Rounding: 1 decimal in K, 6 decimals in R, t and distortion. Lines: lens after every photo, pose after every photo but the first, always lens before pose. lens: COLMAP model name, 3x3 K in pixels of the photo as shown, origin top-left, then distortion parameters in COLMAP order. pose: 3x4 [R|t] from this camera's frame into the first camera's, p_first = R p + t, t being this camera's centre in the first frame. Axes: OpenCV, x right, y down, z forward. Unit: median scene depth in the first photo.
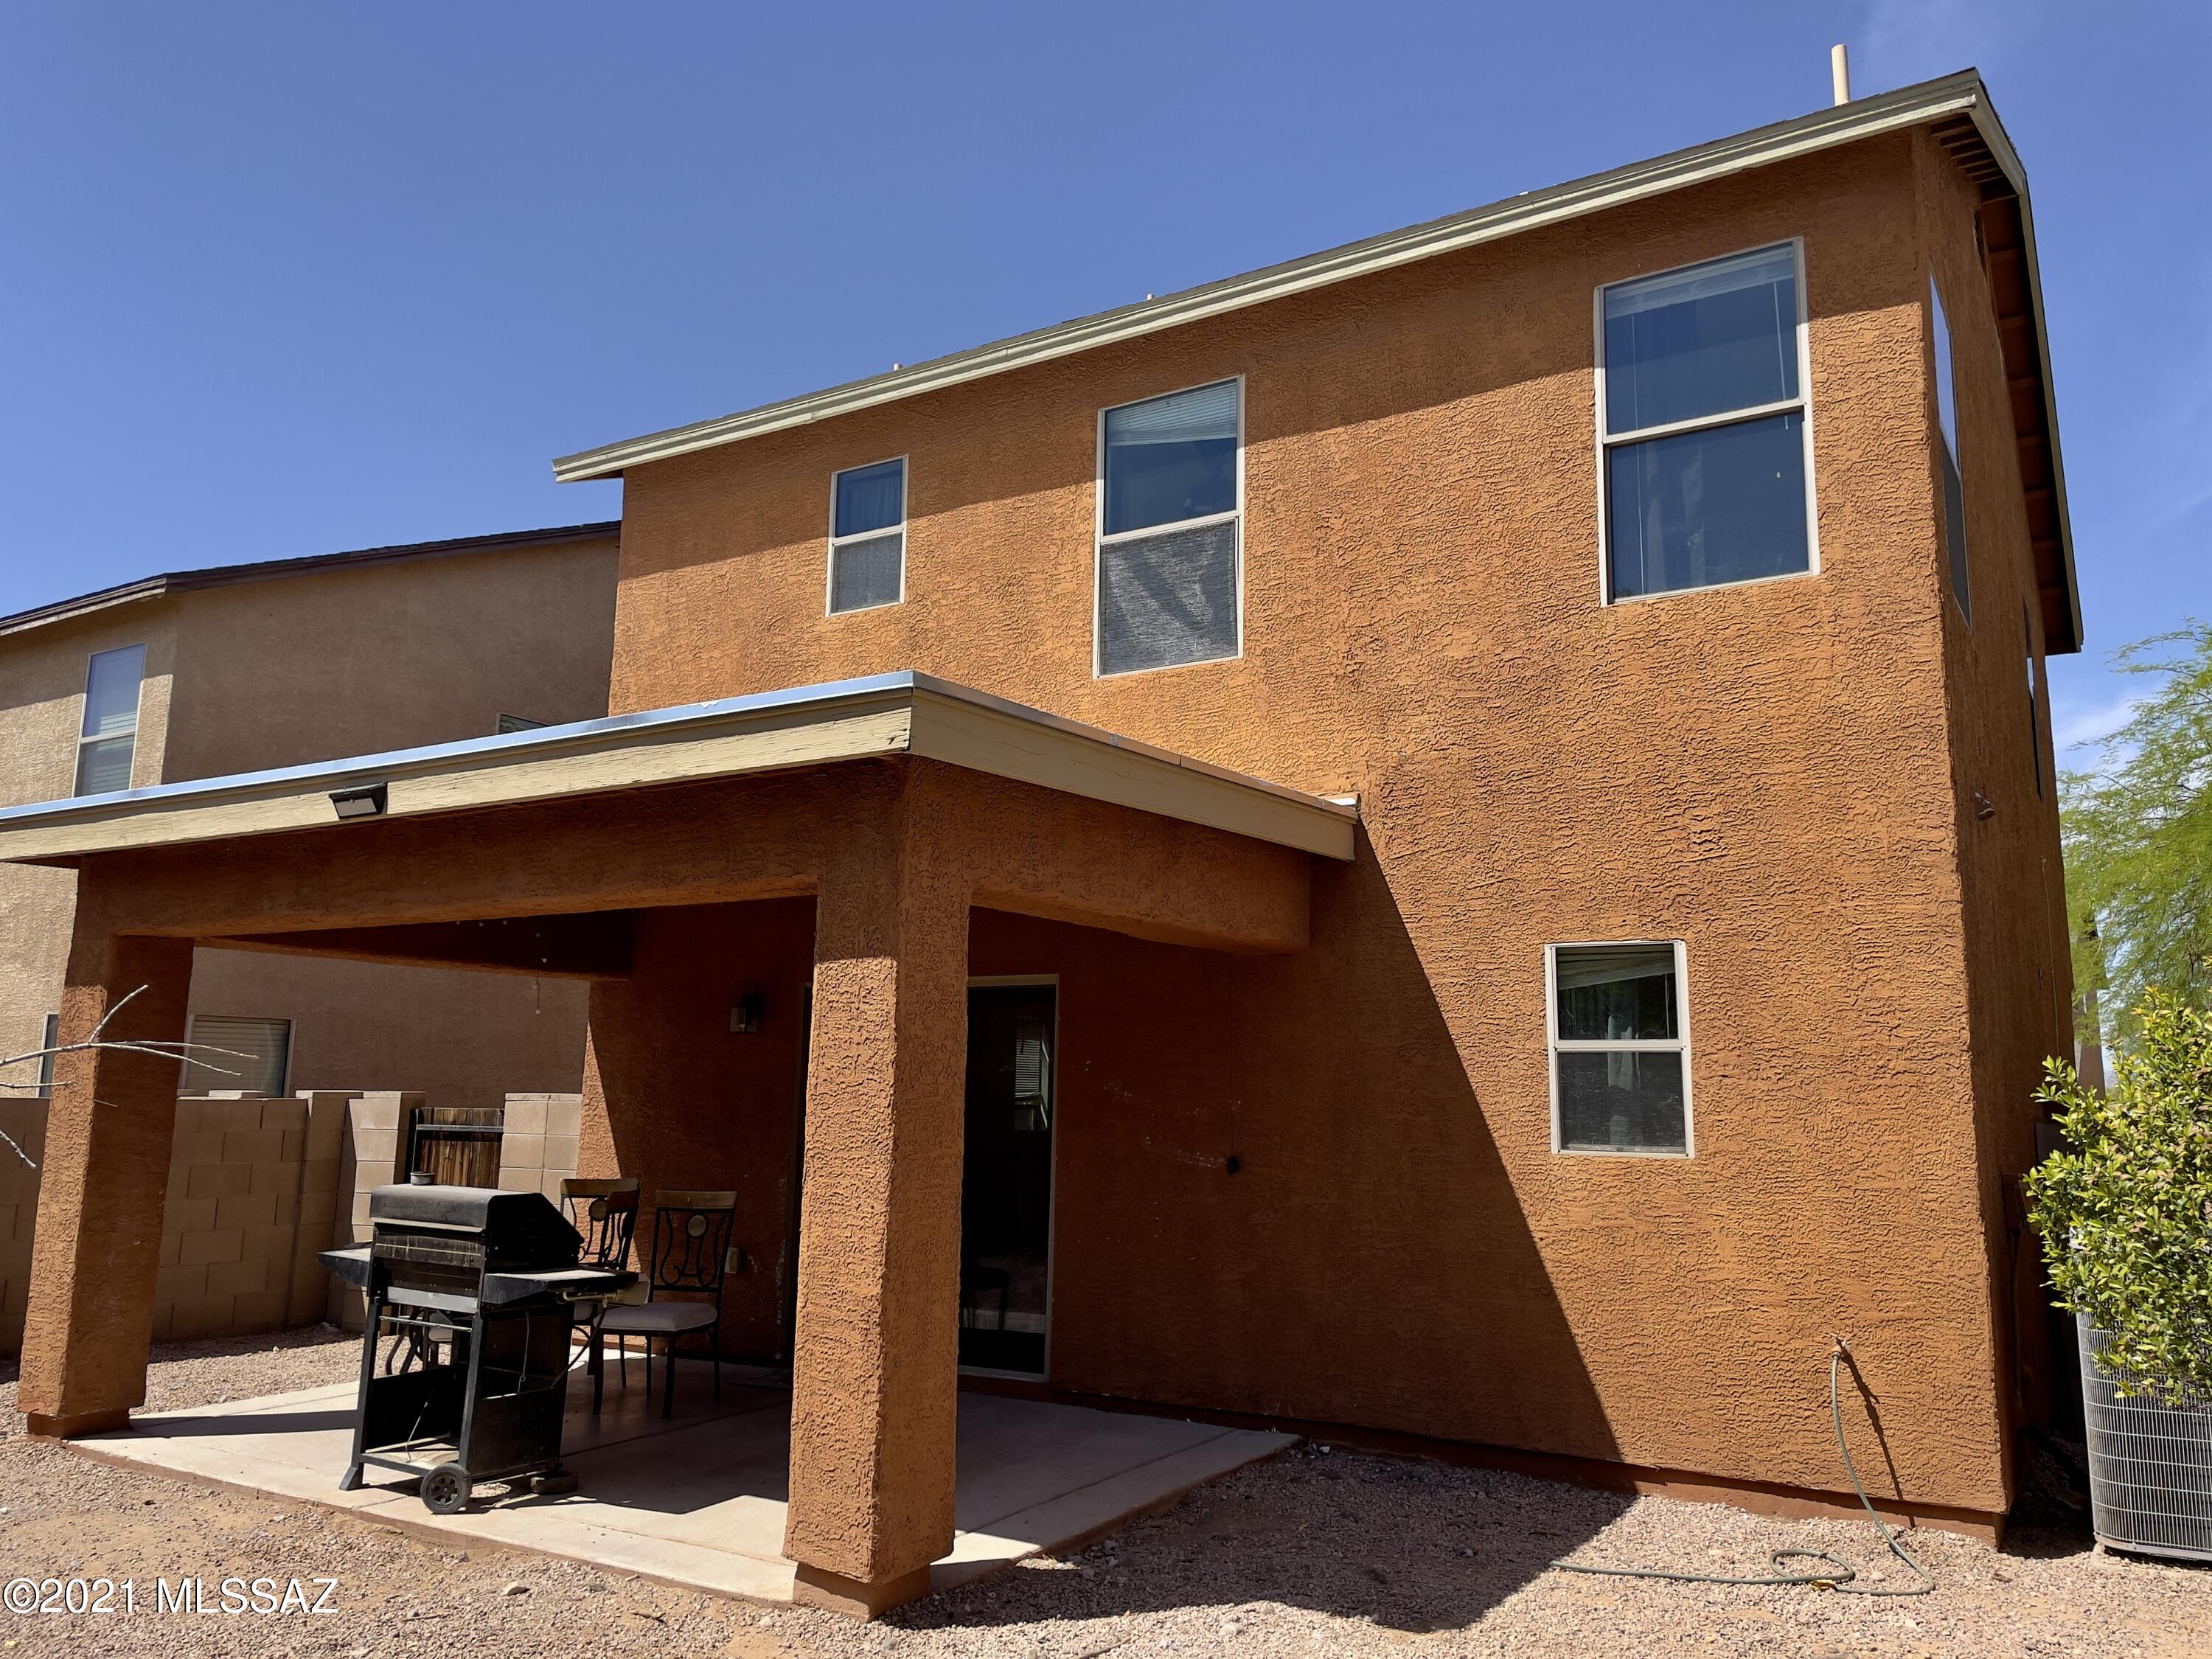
lens RADIAL K [[1705.4, 0, 1106.0], [0, 1705.4, 829.5], [0, 0, 1]] dist [0.038941, -0.000442]
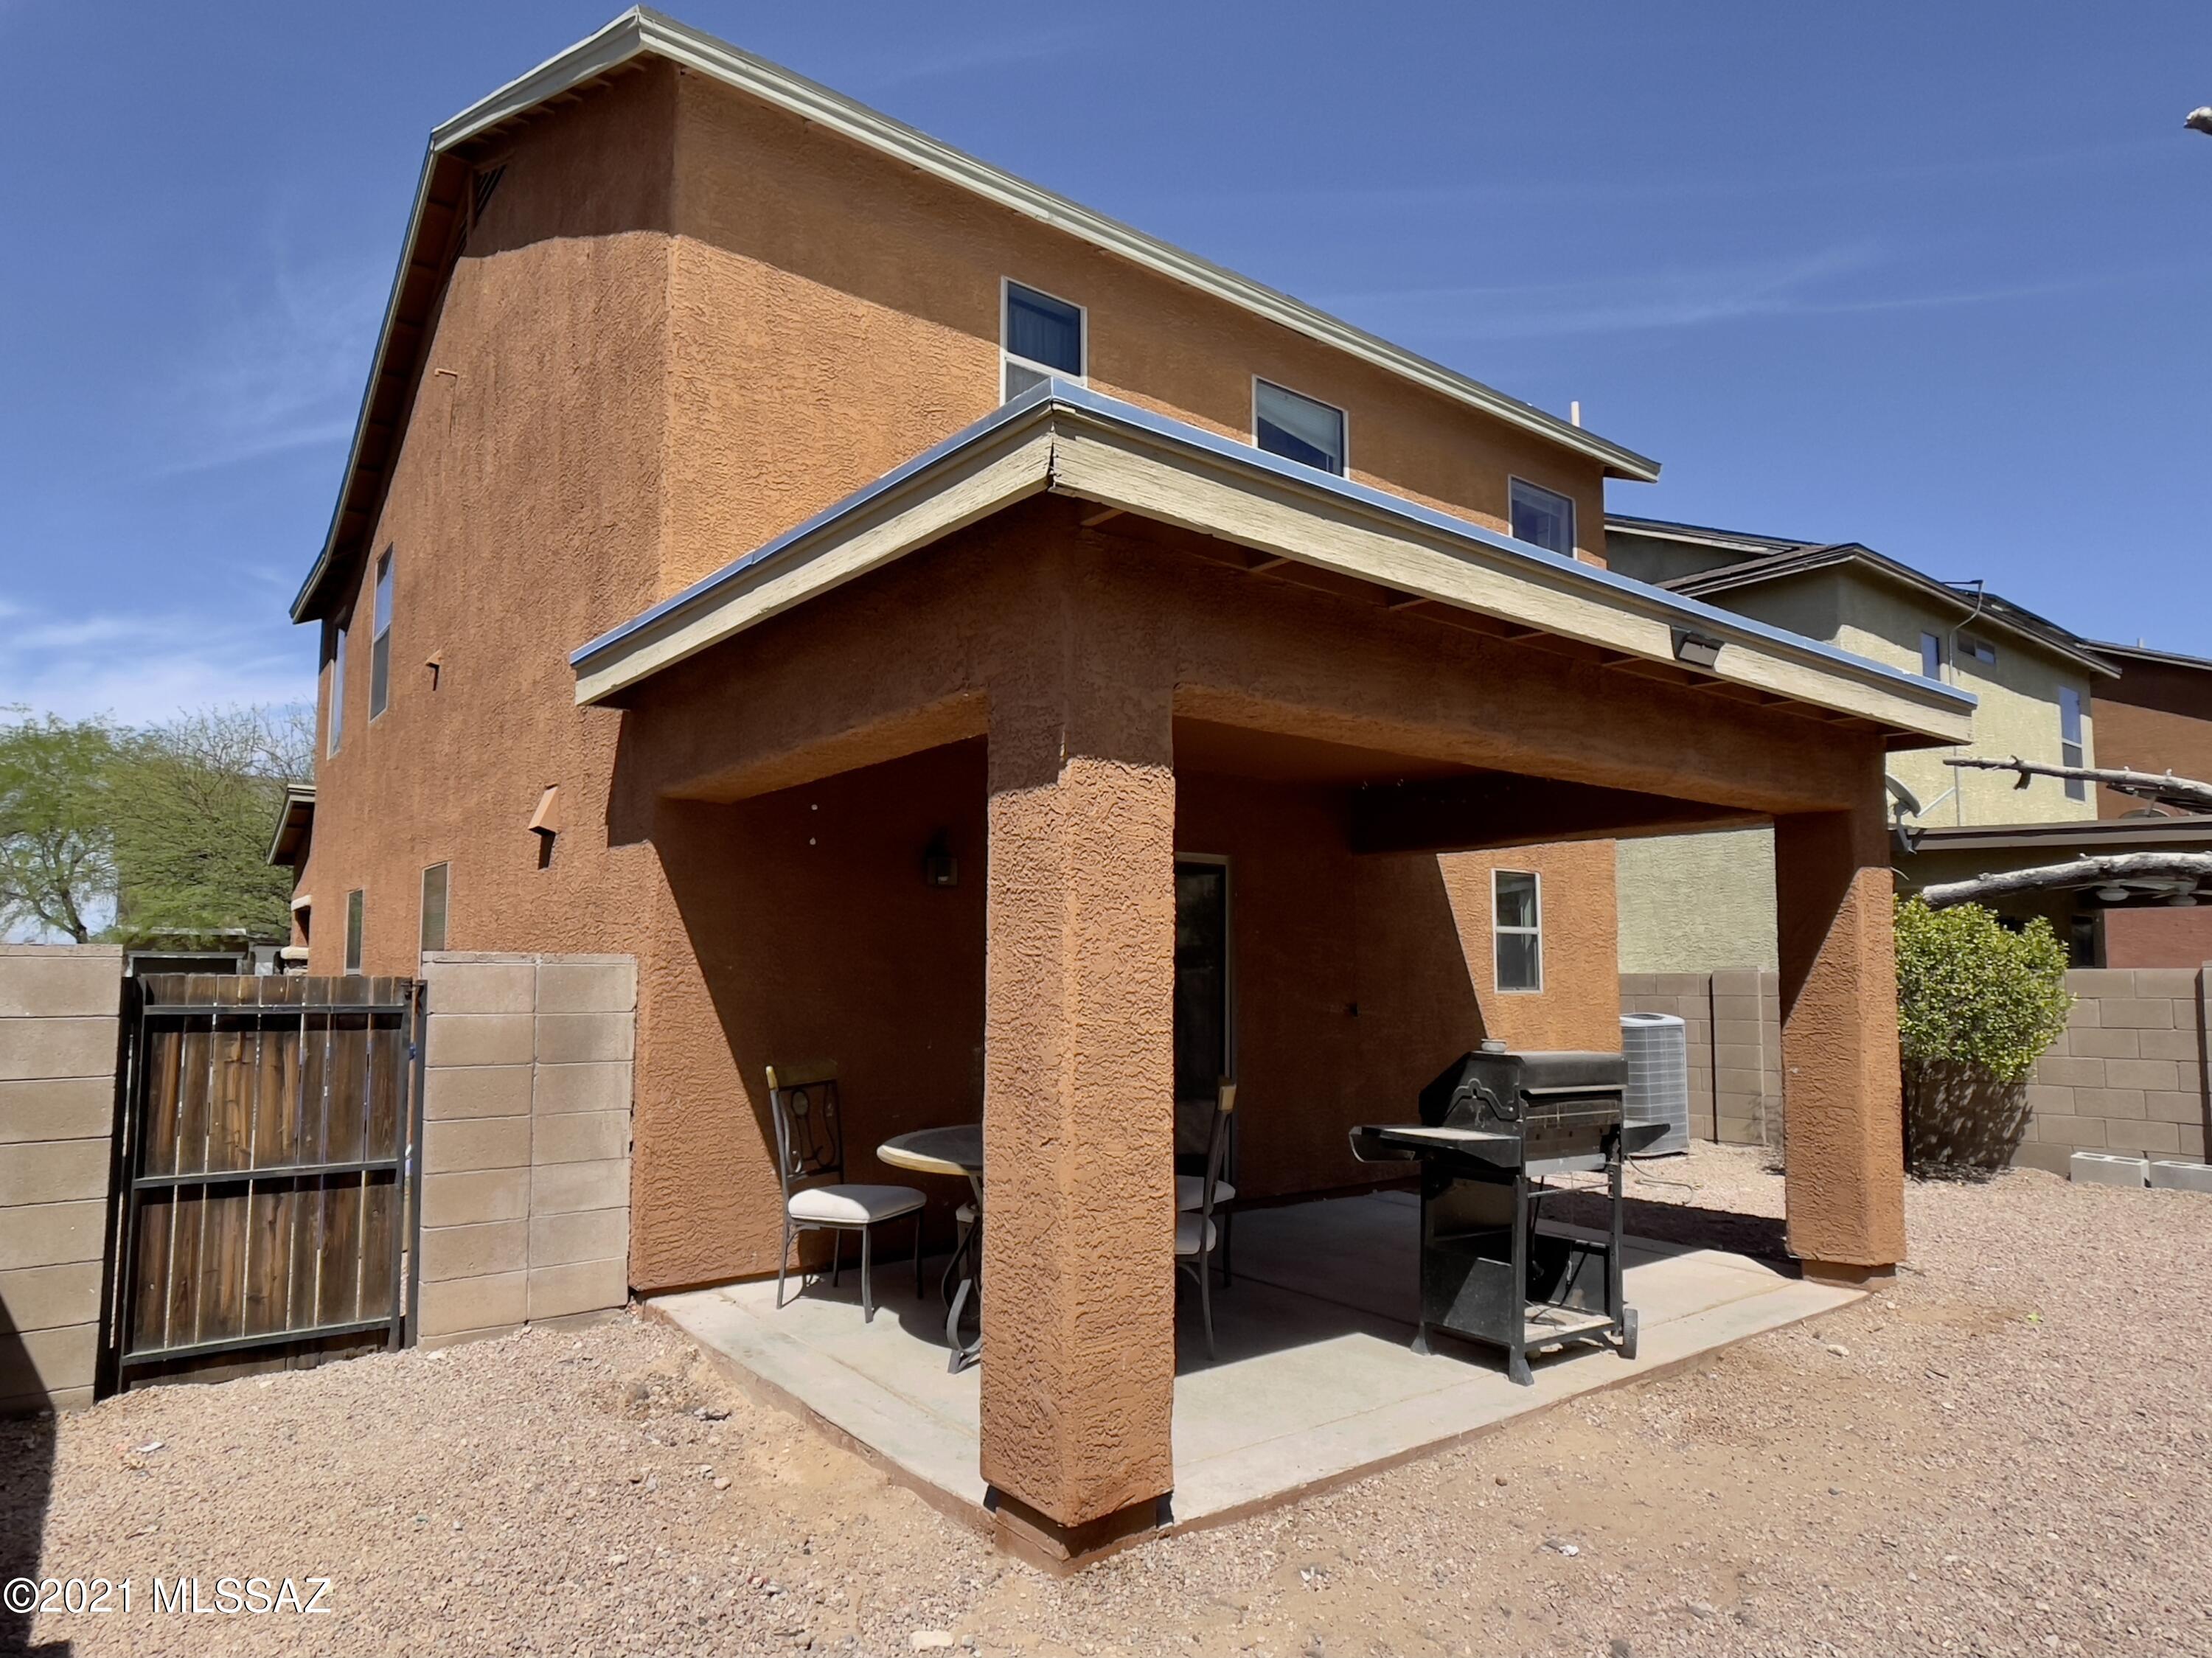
lens RADIAL K [[1340.6, 0, 1103.5], [0, 1340.6, 875.6], [0, 0, 1]] dist [0.003050, 0.000884]
pose [[0.334768, 0.059194, 0.940440, -0.944888], [-0.147201, 0.989057, -0.009855, 0.124765], [-0.930732, -0.135135, 0.339818, 0.795369]]
